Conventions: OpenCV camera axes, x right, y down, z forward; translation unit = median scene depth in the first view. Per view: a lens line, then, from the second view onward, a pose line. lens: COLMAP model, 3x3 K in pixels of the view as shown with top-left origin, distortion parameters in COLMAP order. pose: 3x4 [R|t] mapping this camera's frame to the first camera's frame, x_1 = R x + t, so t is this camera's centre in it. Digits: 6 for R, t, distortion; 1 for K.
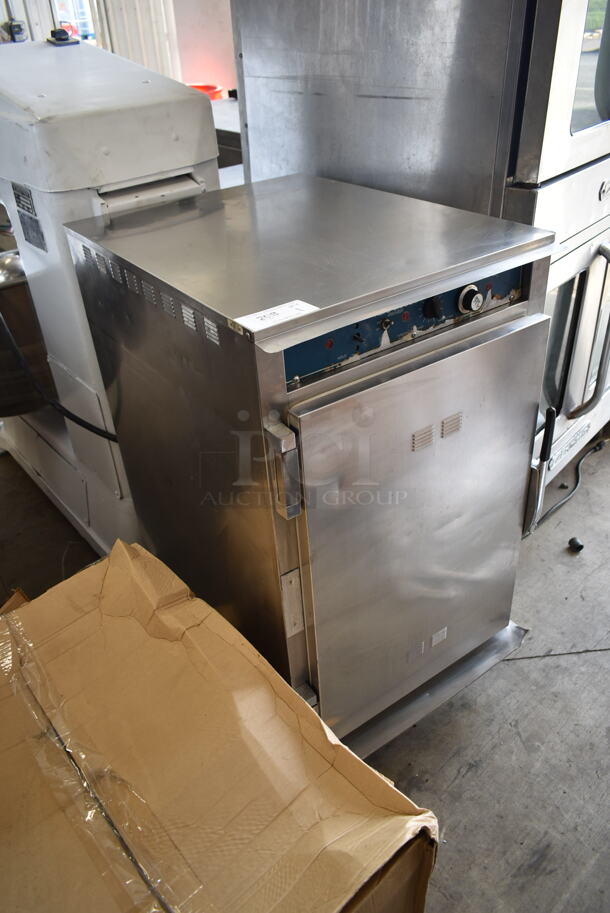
lens RADIAL K [[689.9, 0, 303.8], [0, 689.9, 452.7], [0, 0, 1]] dist [-0.020894, 0.011128]
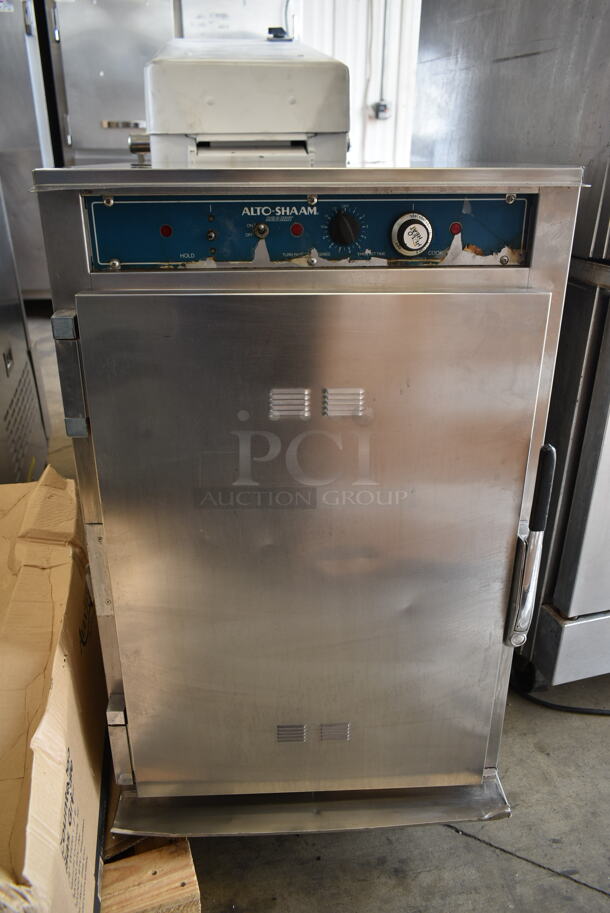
lens RADIAL K [[689.9, 0, 306.4], [0, 689.9, 451.3], [0, 0, 1]] dist [-0.020894, 0.011128]
pose [[0.848230, 0.266446, -0.457725, 0.400277], [-0.333424, 0.940128, -0.070626, 0.053570], [0.411502, 0.212524, 0.886284, 0.287268]]
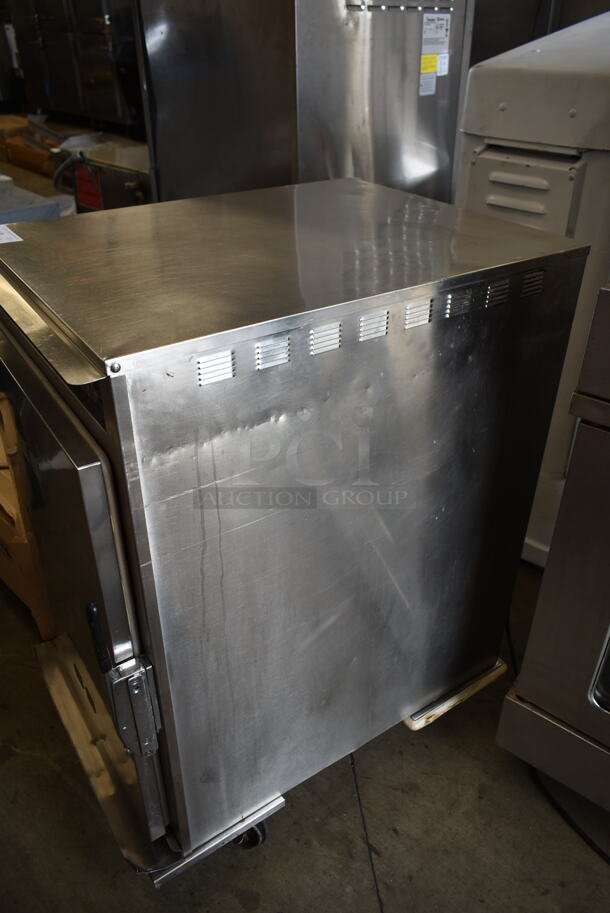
lens RADIAL K [[689.9, 0, 313.4], [0, 689.9, 453.0], [0, 0, 1]] dist [-0.020894, 0.011128]
pose [[0.064102, 0.586915, -0.807107, 0.841964], [-0.557531, 0.691843, 0.458816, -0.383367], [0.827678, 0.420576, 0.371572, 0.574121]]
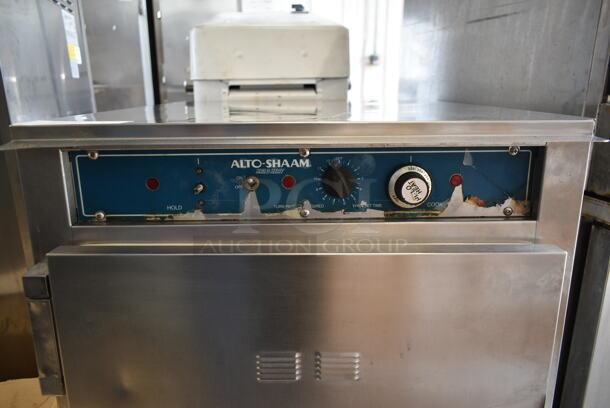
lens RADIAL K [[461.0, 0, 307.4], [0, 461.0, 203.8], [0, 0, 1]] dist [-0.020894, 0.011128]
pose [[0.826278, 0.195651, -0.528190, 0.299675], [-0.346396, 0.915949, -0.202602, -0.063127], [0.444156, 0.350369, 0.824601, 0.449918]]
